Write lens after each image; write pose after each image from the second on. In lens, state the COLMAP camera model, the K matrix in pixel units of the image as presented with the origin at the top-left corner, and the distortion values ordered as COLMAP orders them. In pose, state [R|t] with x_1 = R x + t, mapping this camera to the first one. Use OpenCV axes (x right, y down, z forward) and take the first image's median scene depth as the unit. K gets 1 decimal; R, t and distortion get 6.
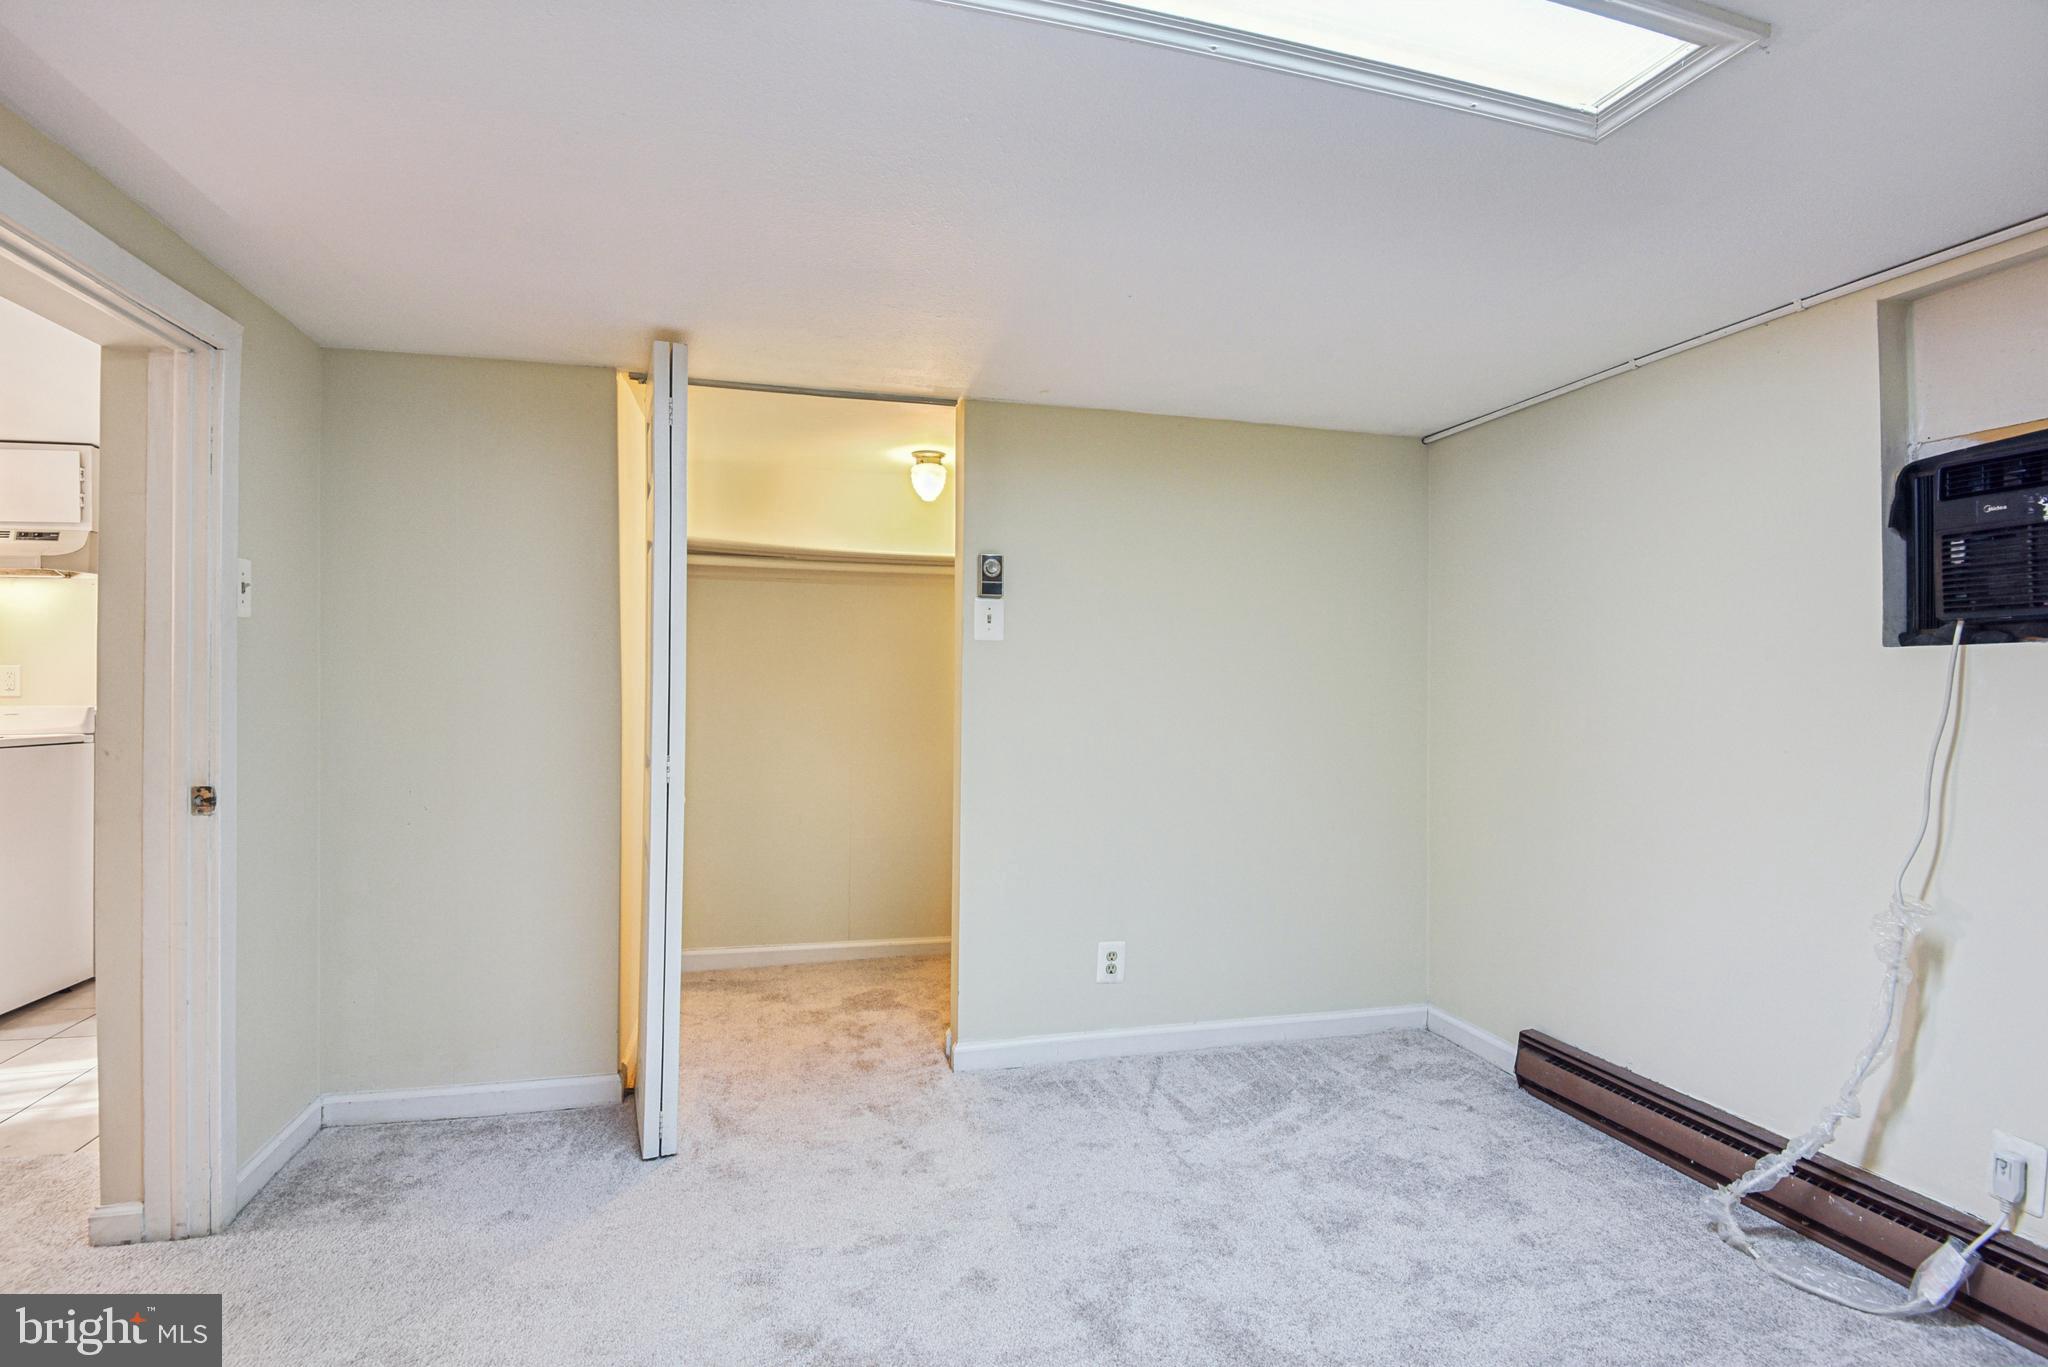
lens RADIAL K [[959.7, 0, 1044.3], [0, 959.7, 689.3], [0, 0, 1]] dist [-0.036655, -0.003747]
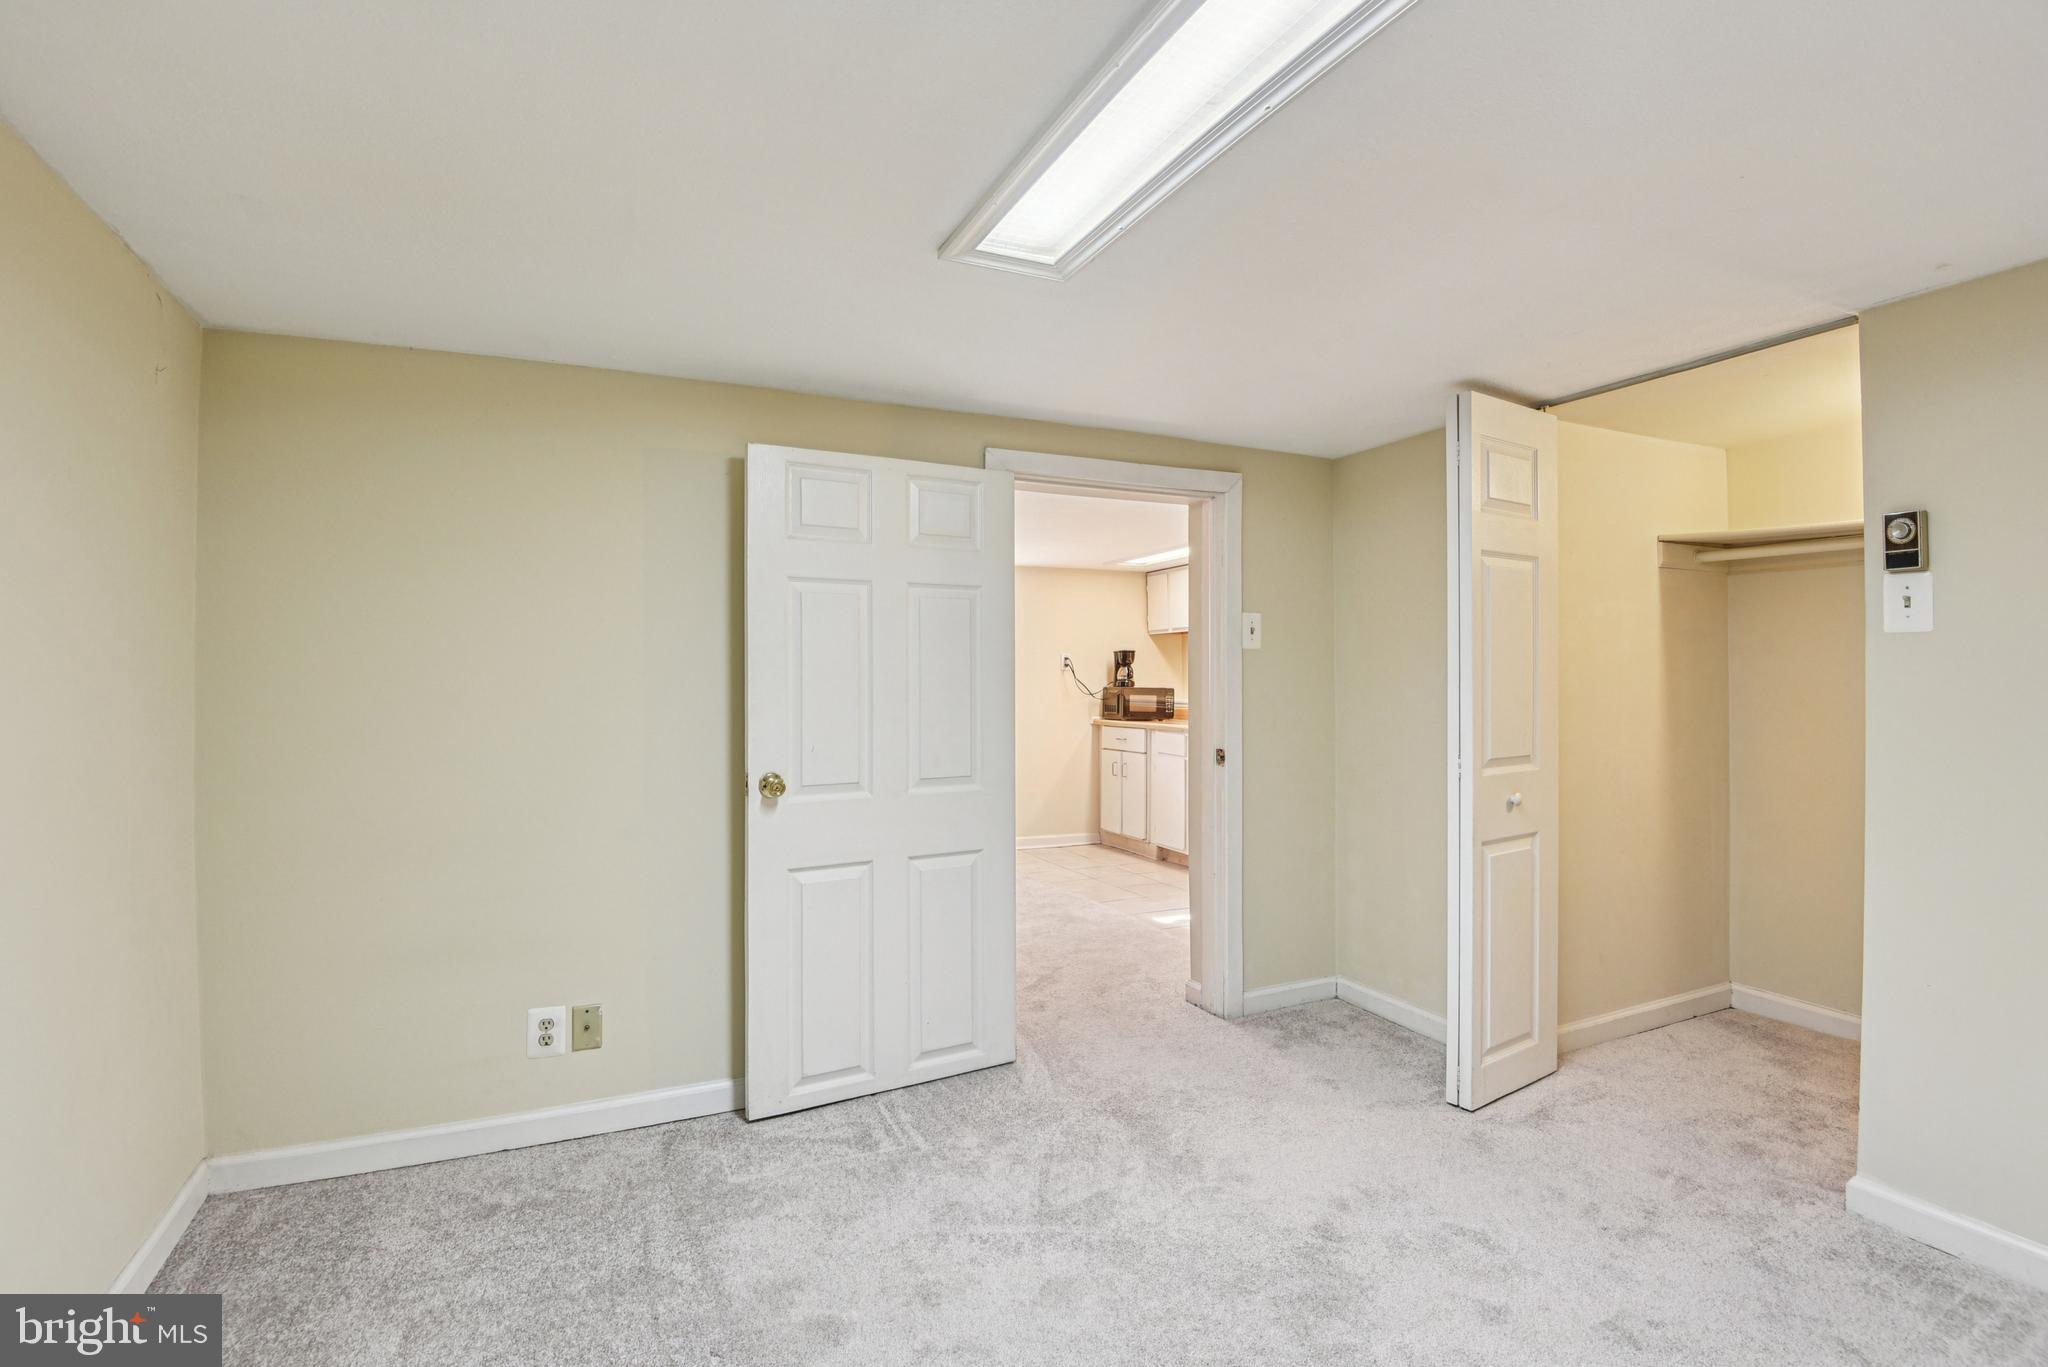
lens RADIAL K [[959.7, 0, 1025.1], [0, 959.7, 675.7], [0, 0, 1]] dist [-0.036655, -0.003747]
pose [[0.153852, -0.013109, -0.988007, 0.563132], [-0.011949, 0.999814, -0.015126, -0.000006], [0.988022, 0.014133, 0.153667, 0.265302]]
